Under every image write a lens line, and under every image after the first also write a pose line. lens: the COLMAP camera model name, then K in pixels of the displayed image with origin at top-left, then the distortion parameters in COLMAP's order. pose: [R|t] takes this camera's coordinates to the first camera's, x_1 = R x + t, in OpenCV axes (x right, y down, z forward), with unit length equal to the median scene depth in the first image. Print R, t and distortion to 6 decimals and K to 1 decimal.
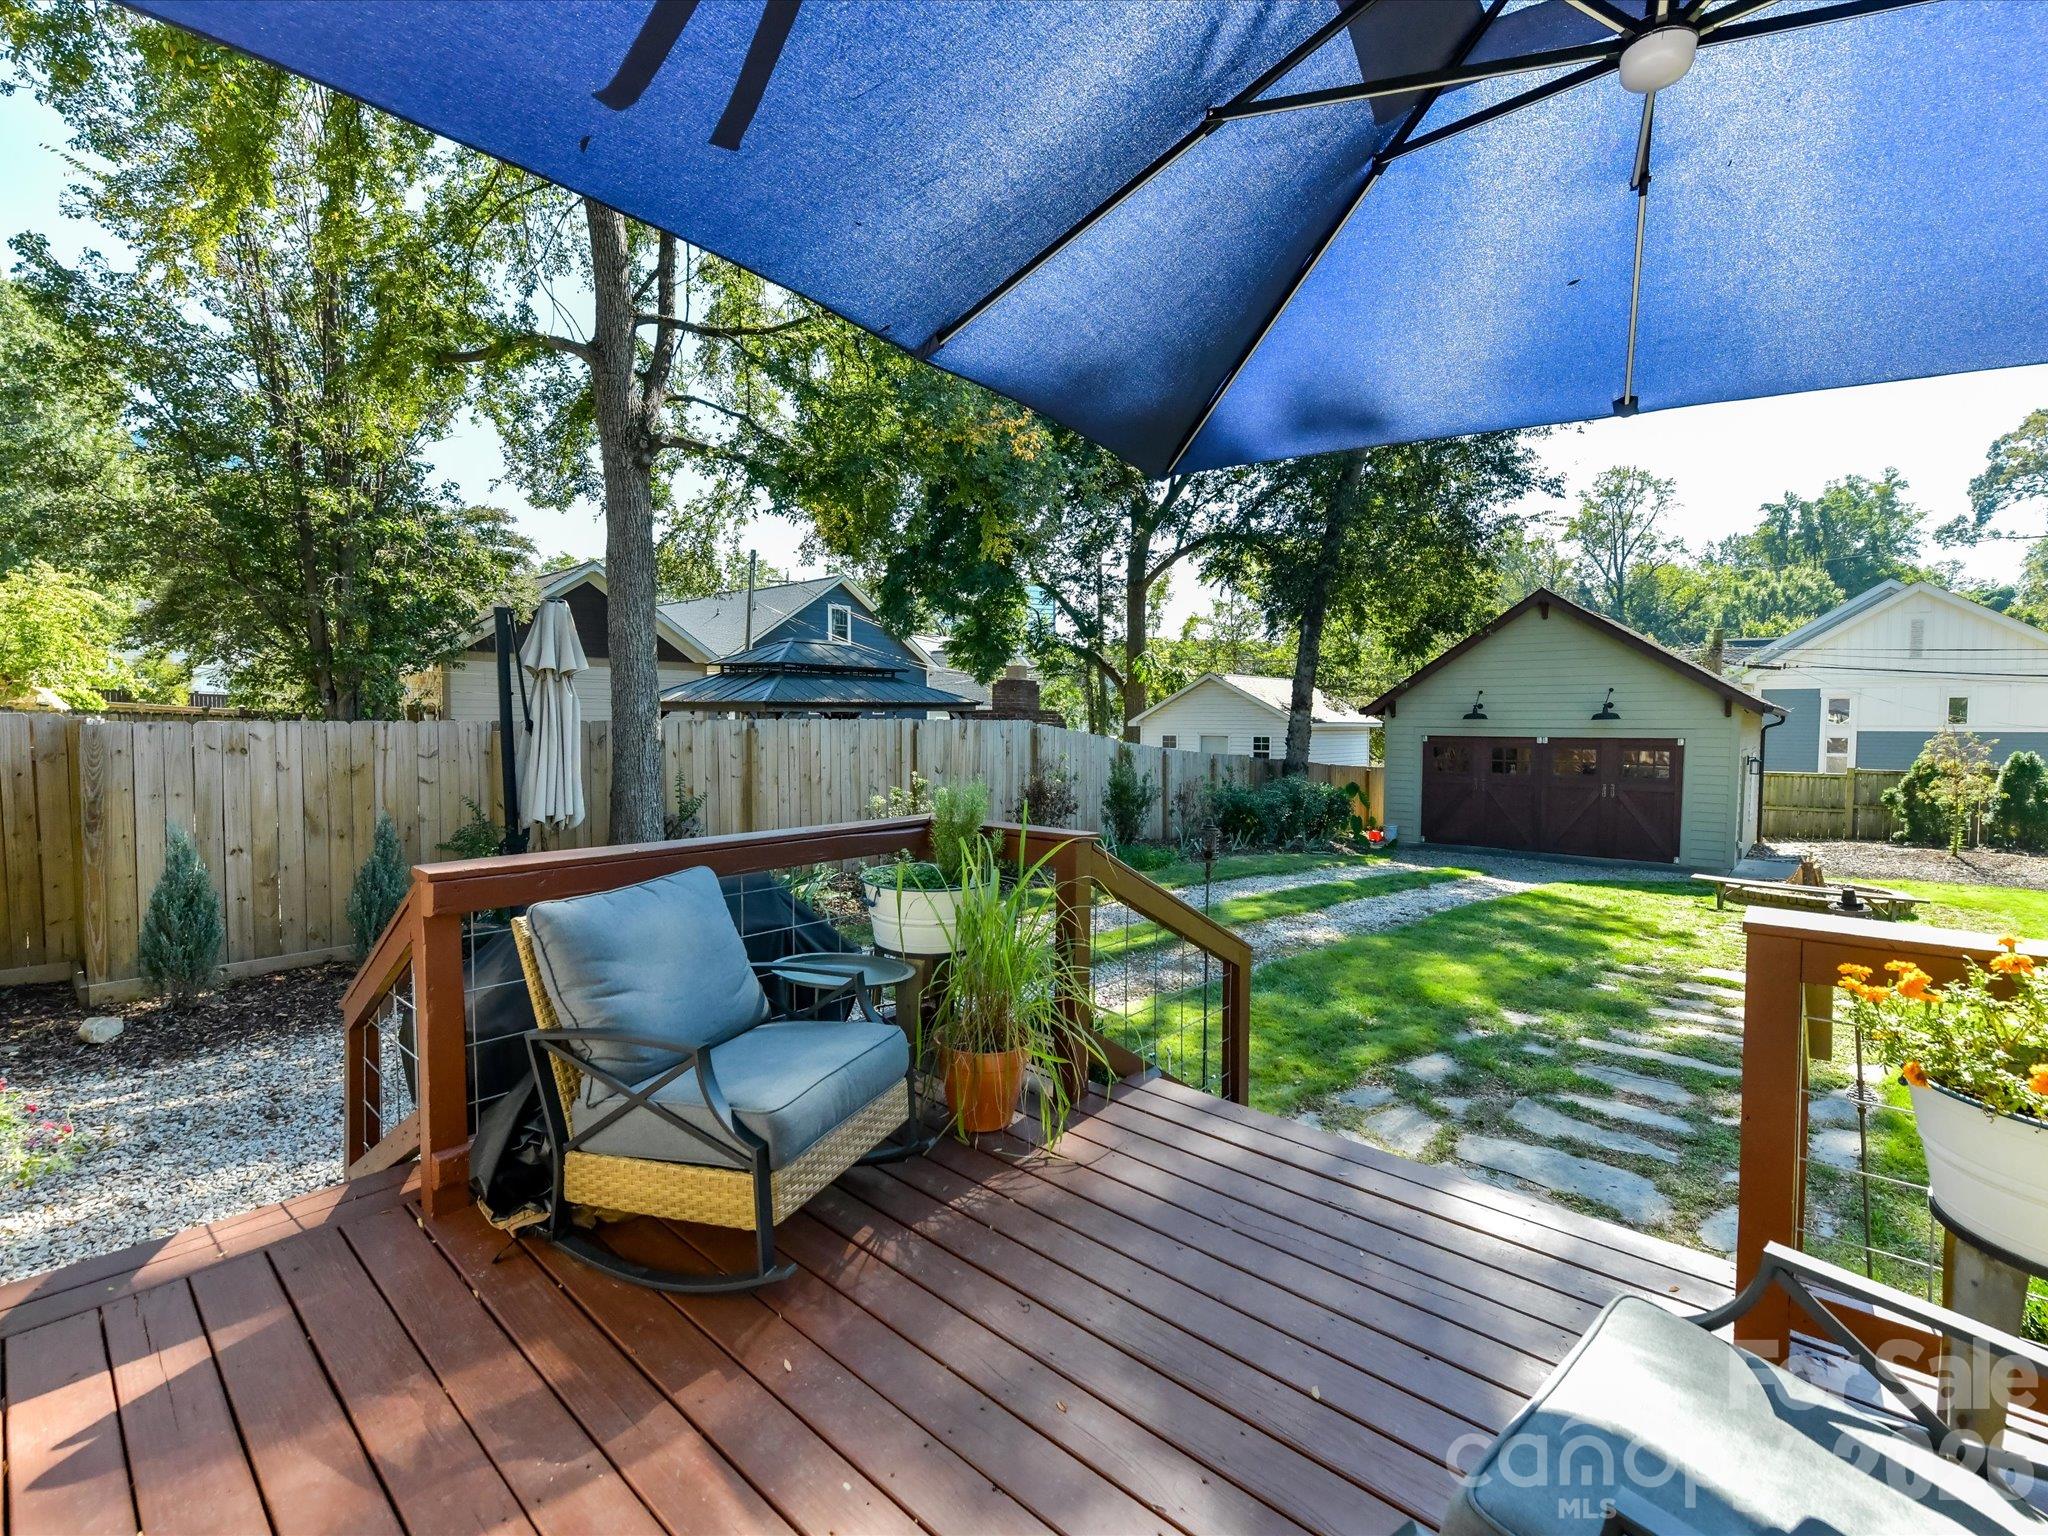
lens RADIAL K [[928.1, 0, 999.9], [0, 928.1, 760.1], [0, 0, 1]] dist [0.002094, -0.000254]
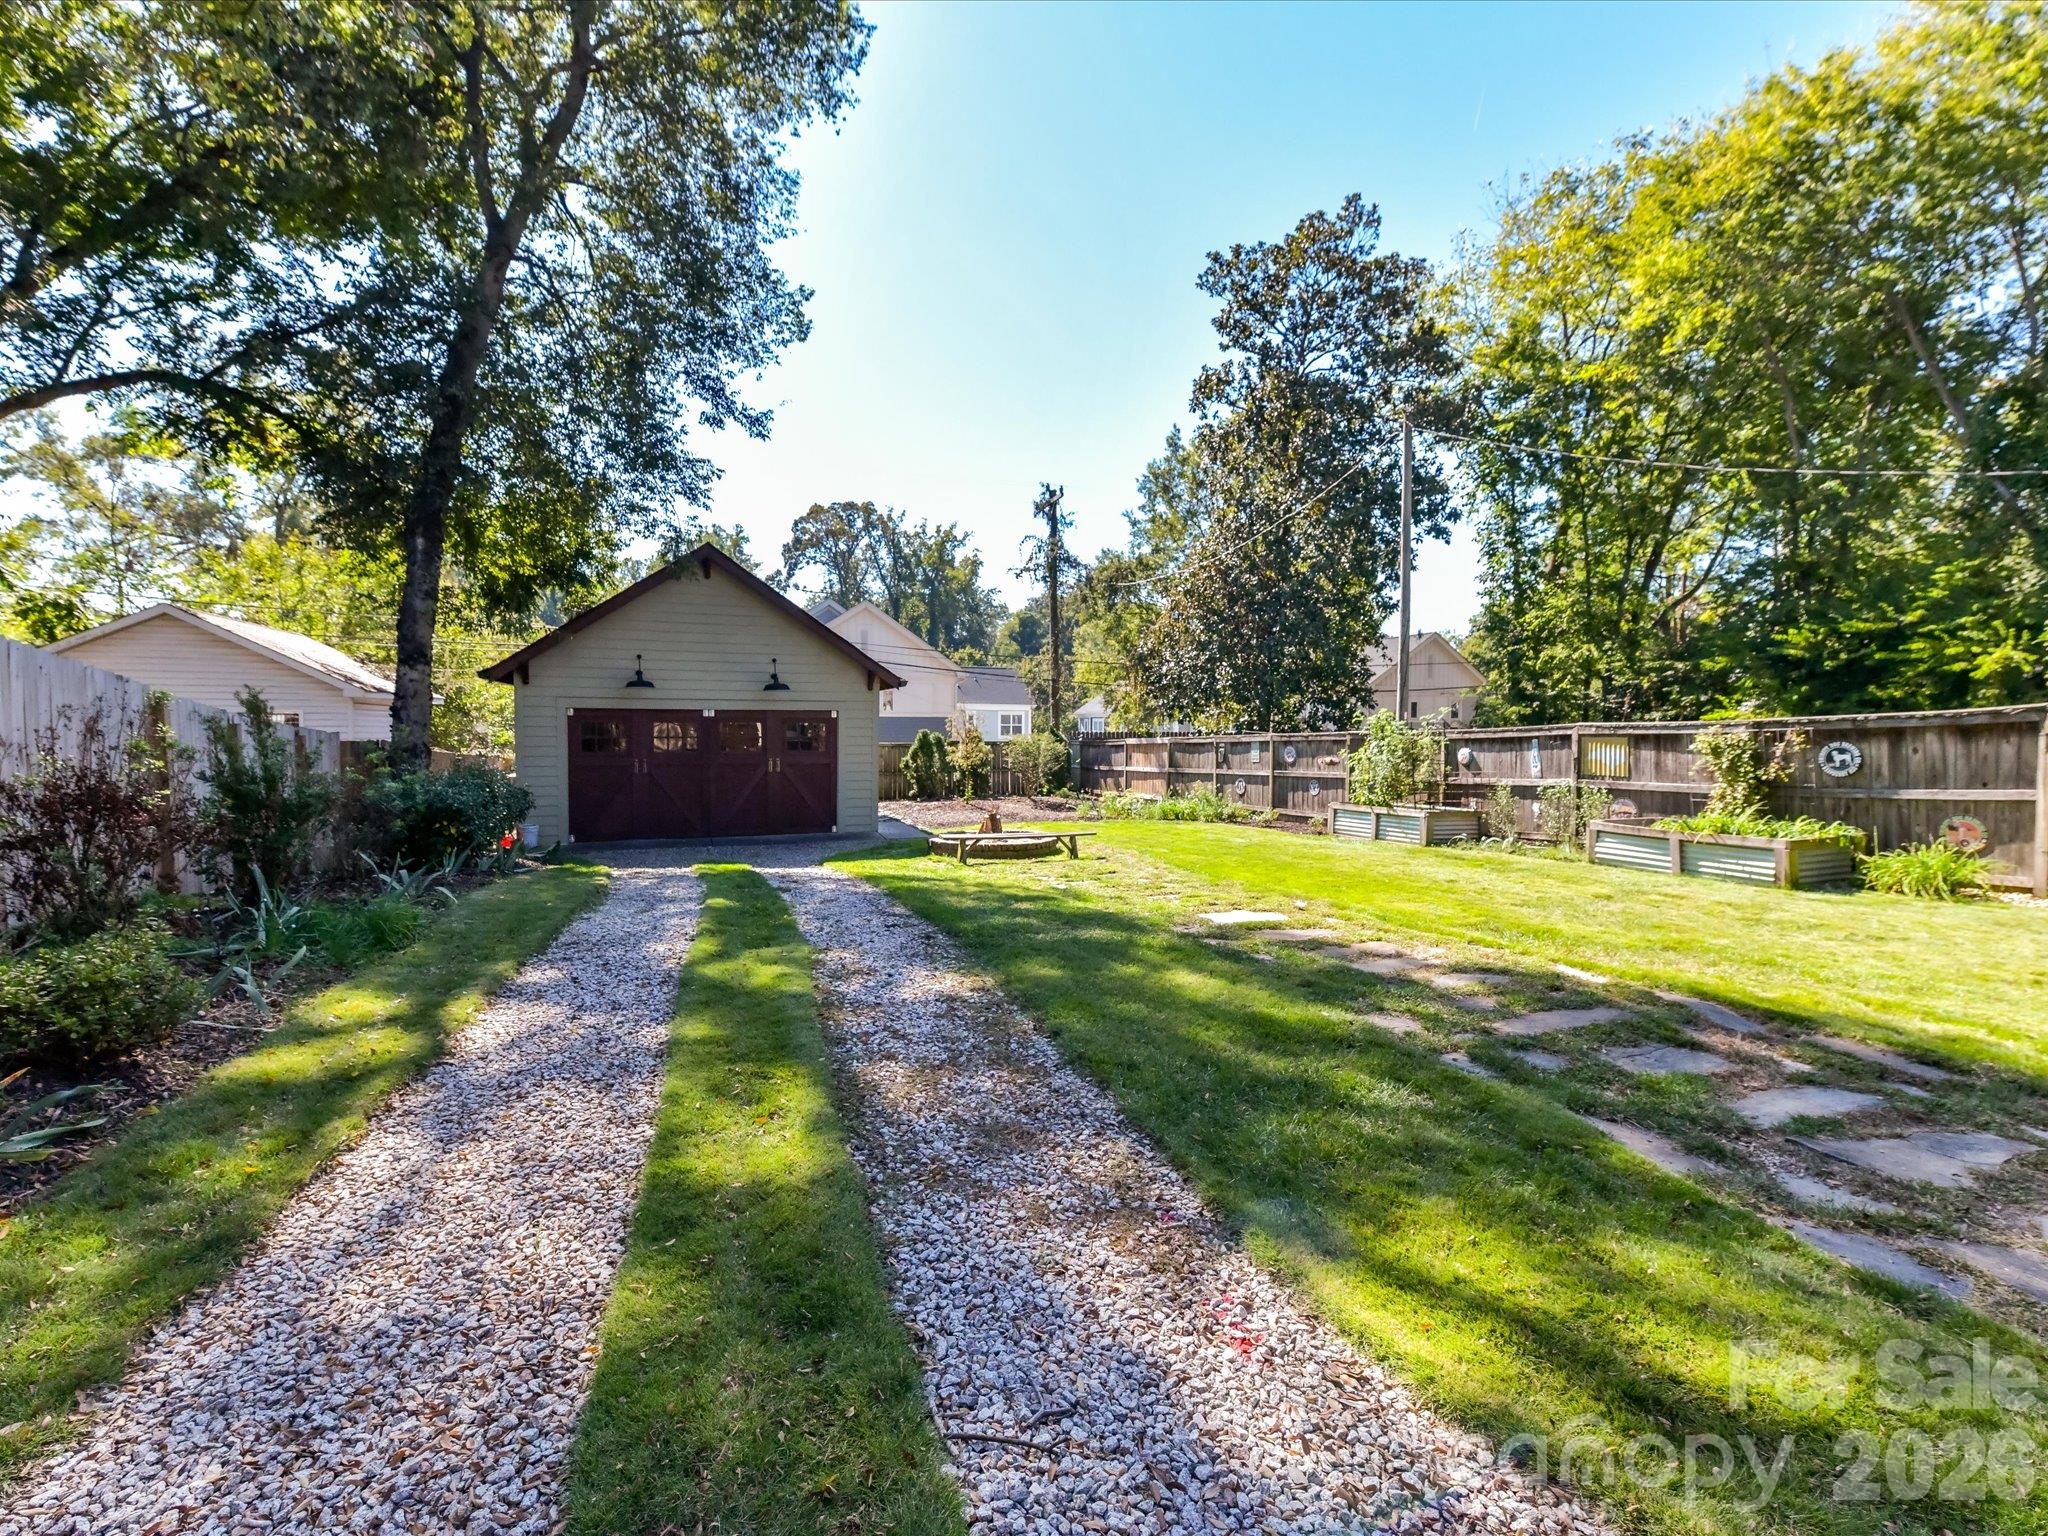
lens RADIAL K [[908.5, 0, 1016.6], [0, 908.5, 759.7], [0, 0, 1]] dist [0.009288, -0.000458]
pose [[0.447804, -0.032689, 0.893534, -0.062585], [0.035121, 0.999203, 0.018953, 0.014916], [-0.893442, 0.022894, 0.448595, 0.287984]]
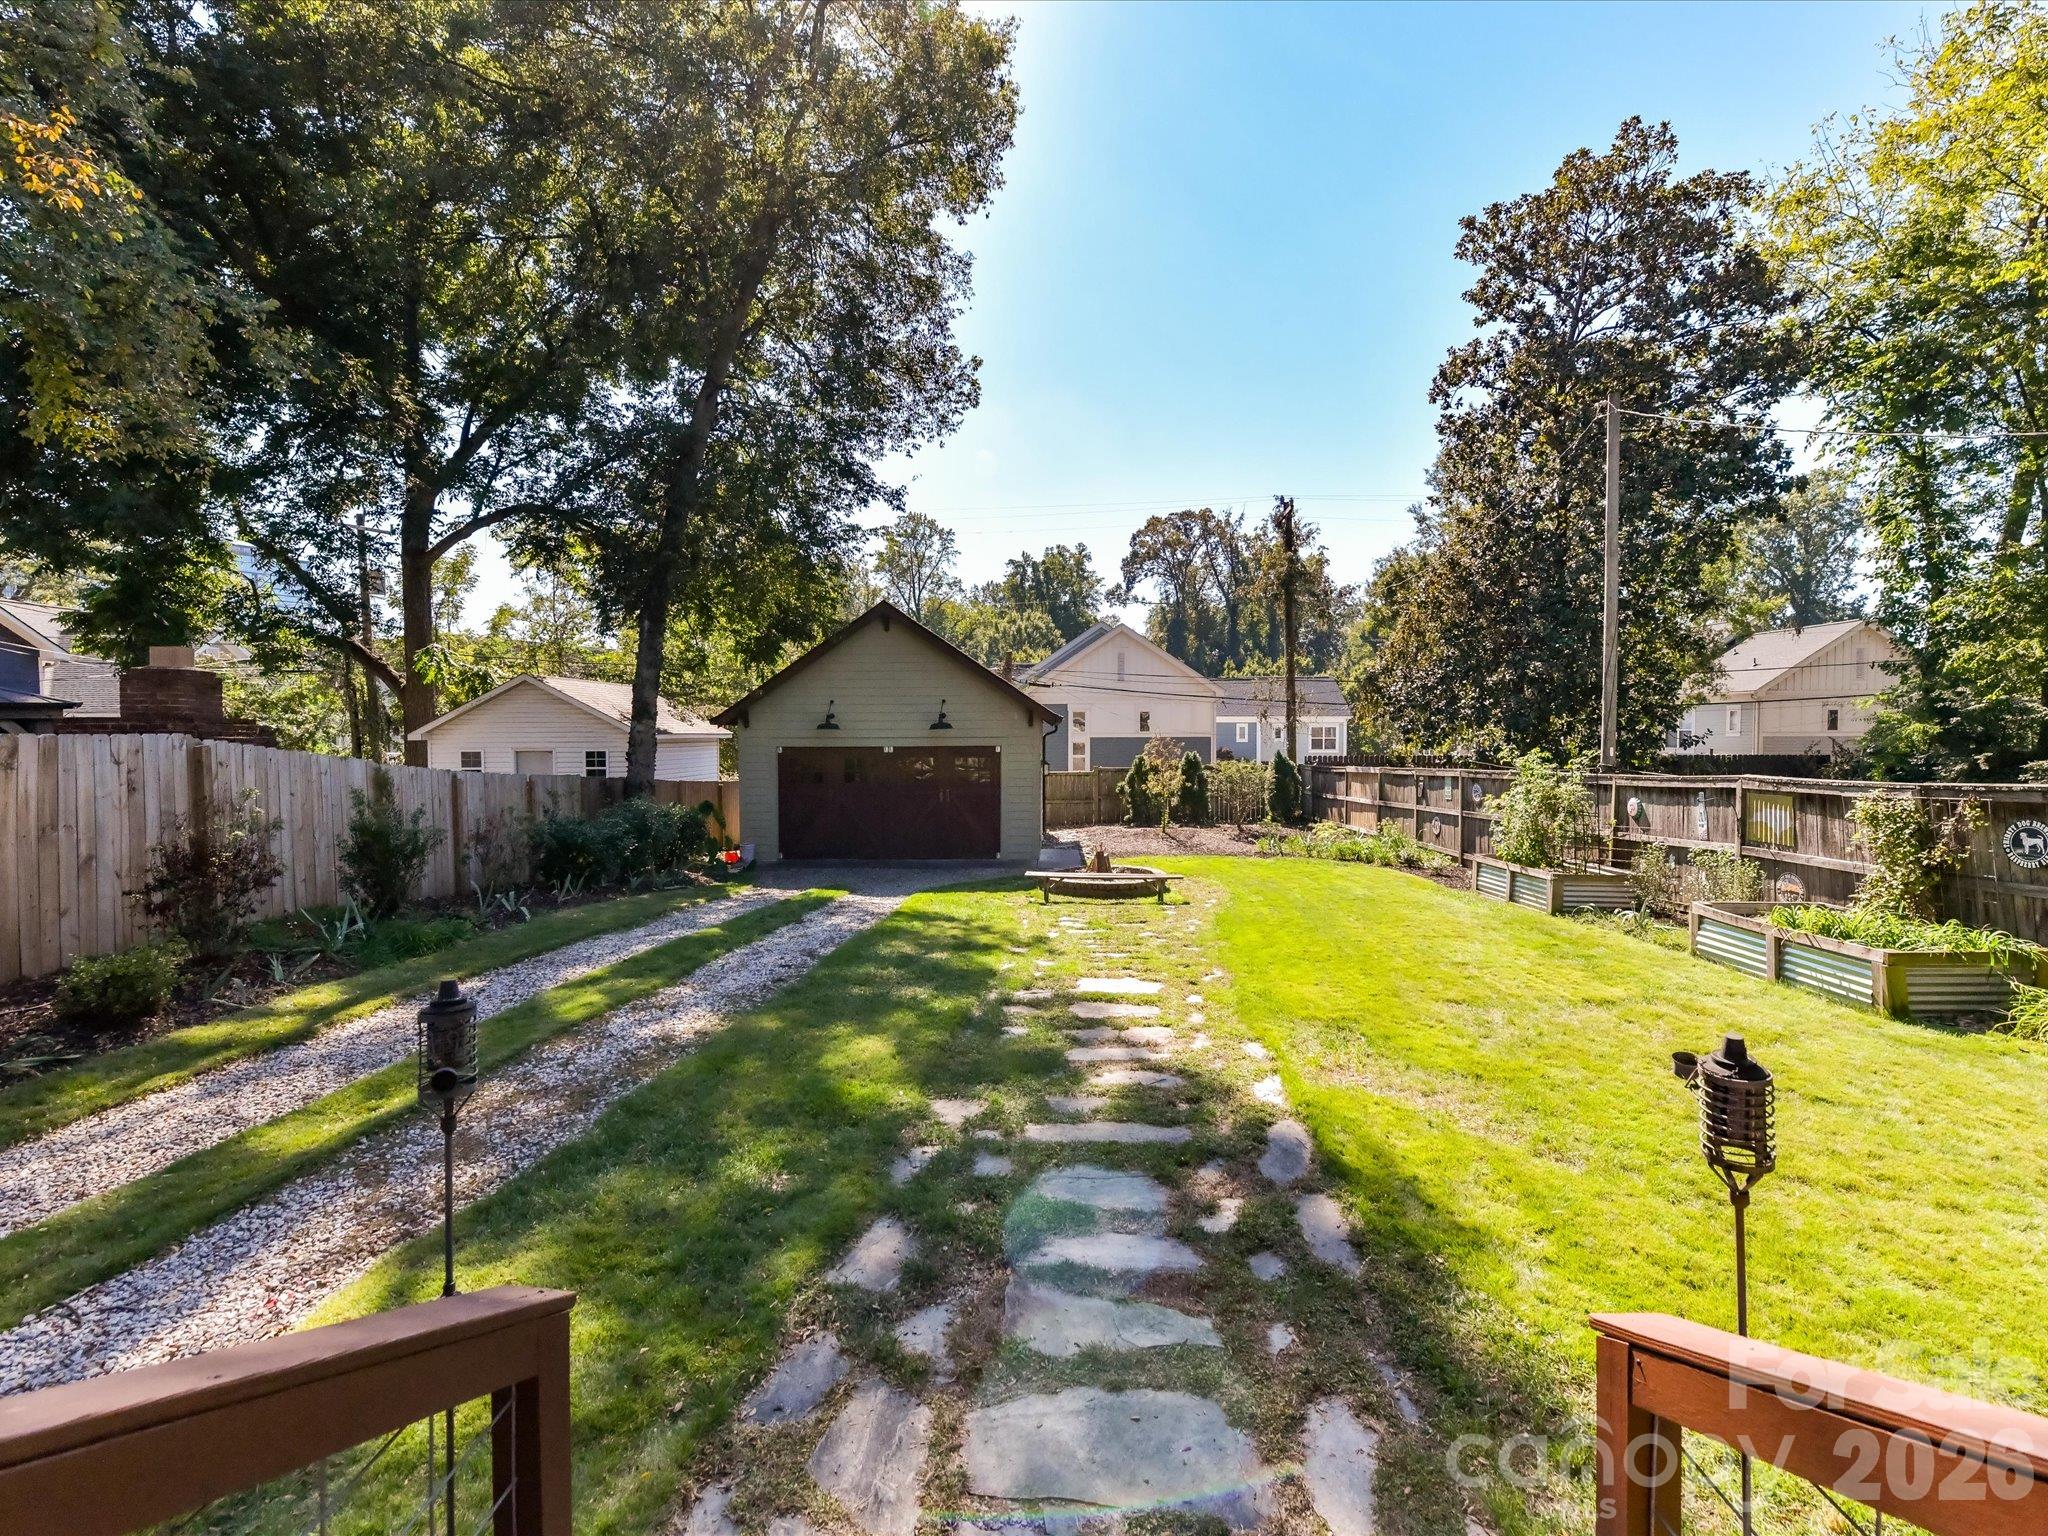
lens RADIAL K [[921.5, 0, 1028.9], [0, 921.5, 759.0], [0, 0, 1]] dist [0.008827, -0.000028]
pose [[0.757059, -0.025803, 0.652836, 0.032942], [0.034295, 0.999412, -0.000269, -0.004759], [-0.652445, 0.022593, 0.757499, 0.111853]]
